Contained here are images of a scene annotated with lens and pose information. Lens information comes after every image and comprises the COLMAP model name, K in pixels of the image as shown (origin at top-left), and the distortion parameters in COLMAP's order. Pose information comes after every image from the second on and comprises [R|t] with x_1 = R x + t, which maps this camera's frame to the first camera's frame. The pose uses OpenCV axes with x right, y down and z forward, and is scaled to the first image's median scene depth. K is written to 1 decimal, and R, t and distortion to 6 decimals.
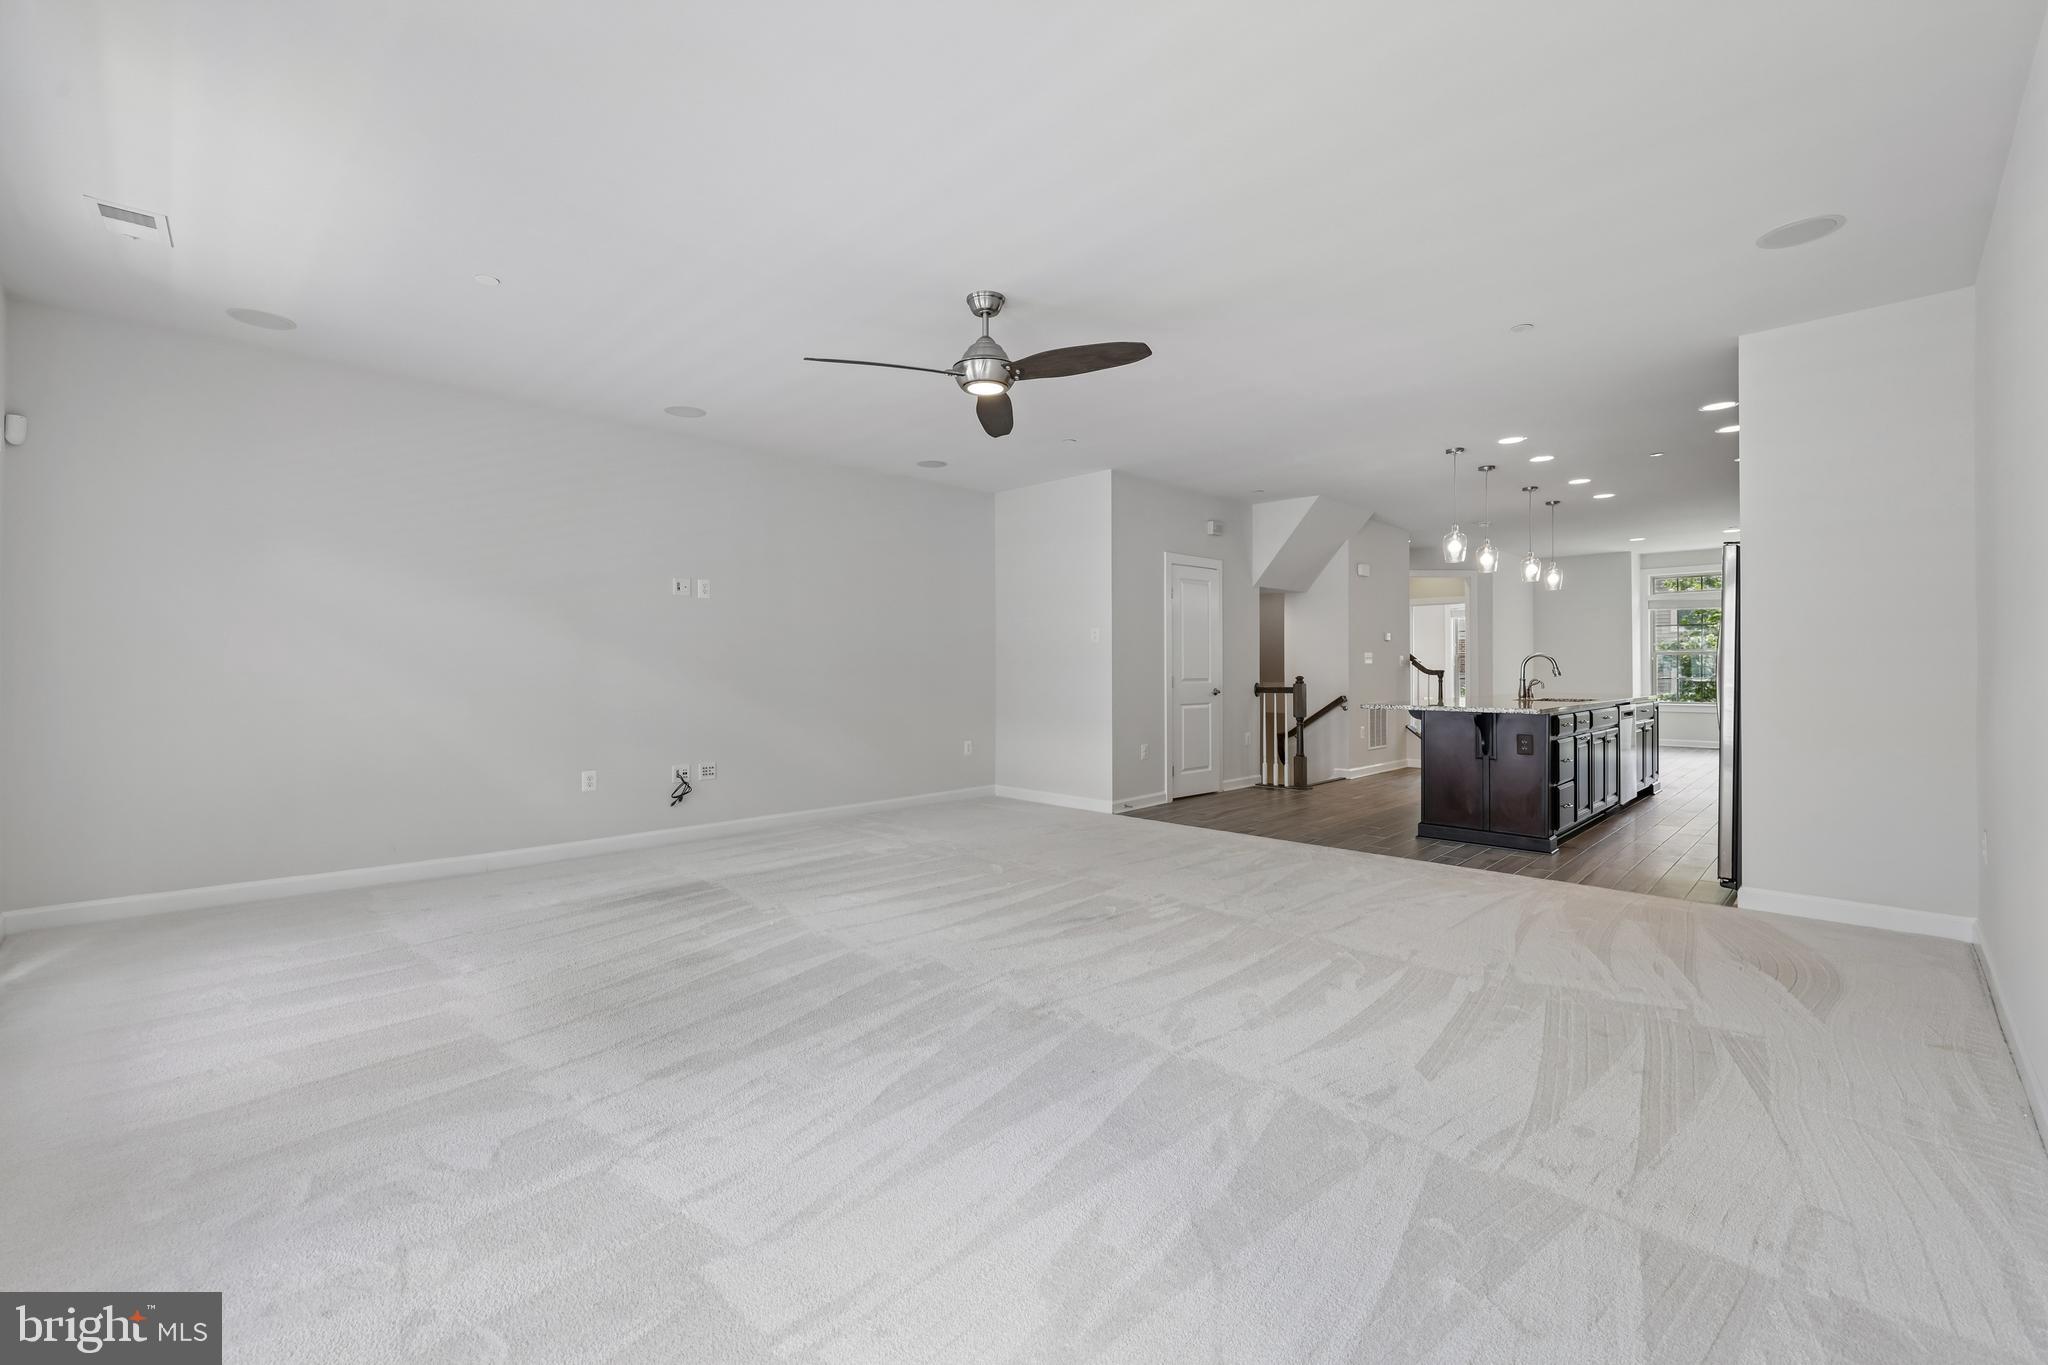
lens RADIAL K [[866.8, 0, 1016.8], [0, 866.8, 683.6], [0, 0, 1]] dist [-0.000374, 0.000276]
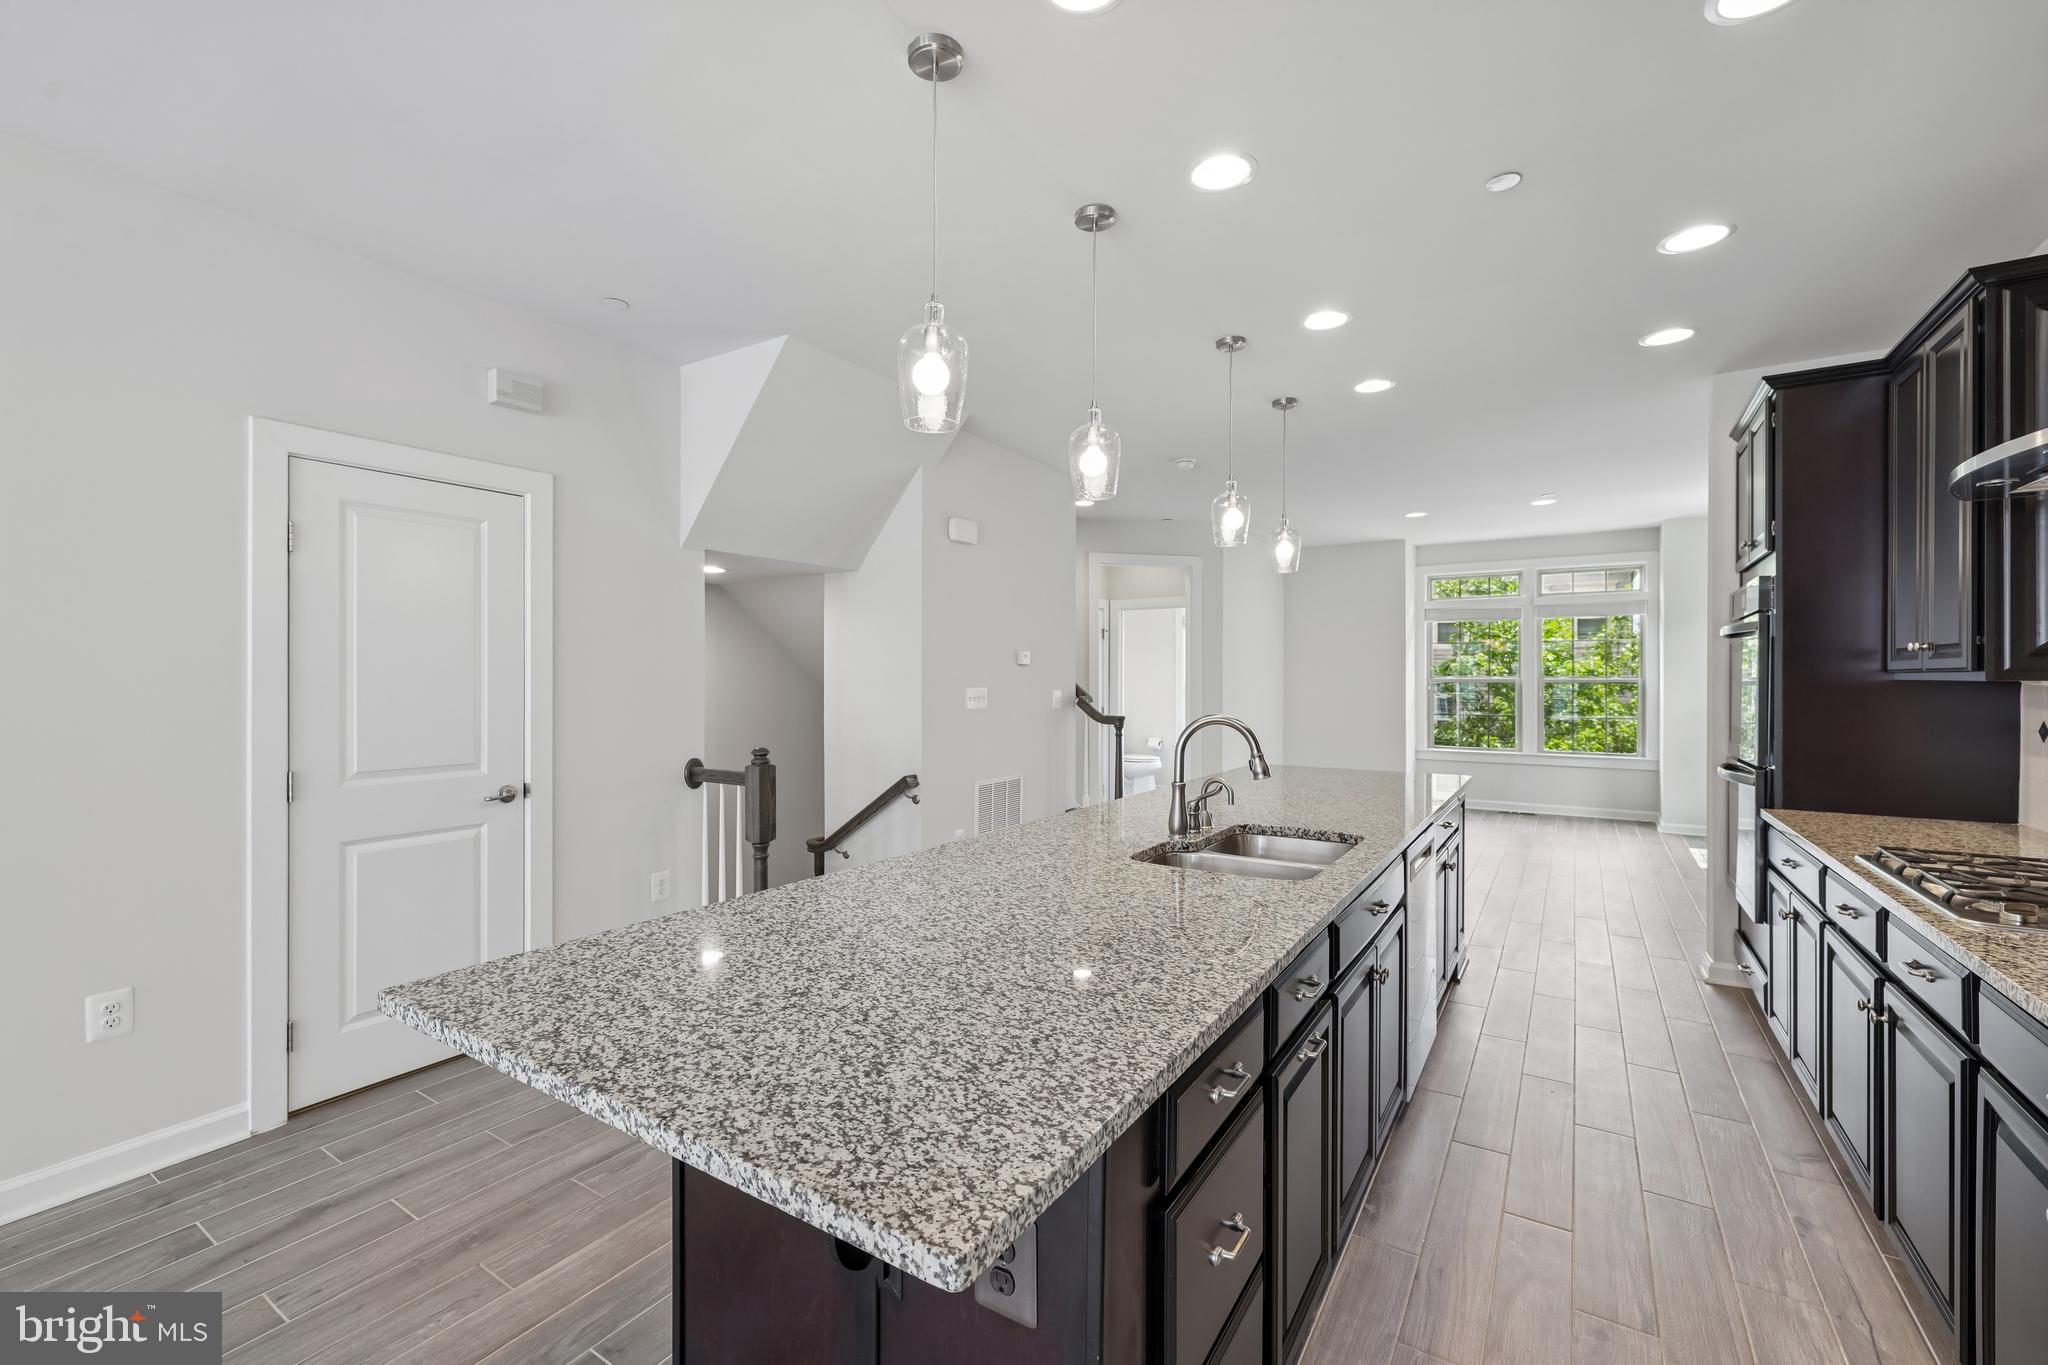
lens RADIAL K [[866.8, 0, 1016.8], [0, 866.8, 683.6], [0, 0, 1]] dist [-0.000374, 0.000276]
pose [[0.978296, 0.000032, 0.207214, 0.332602], [0.003404, 0.999863, -0.016224, -0.030434], [-0.207186, 0.016577, 0.978161, 0.496276]]
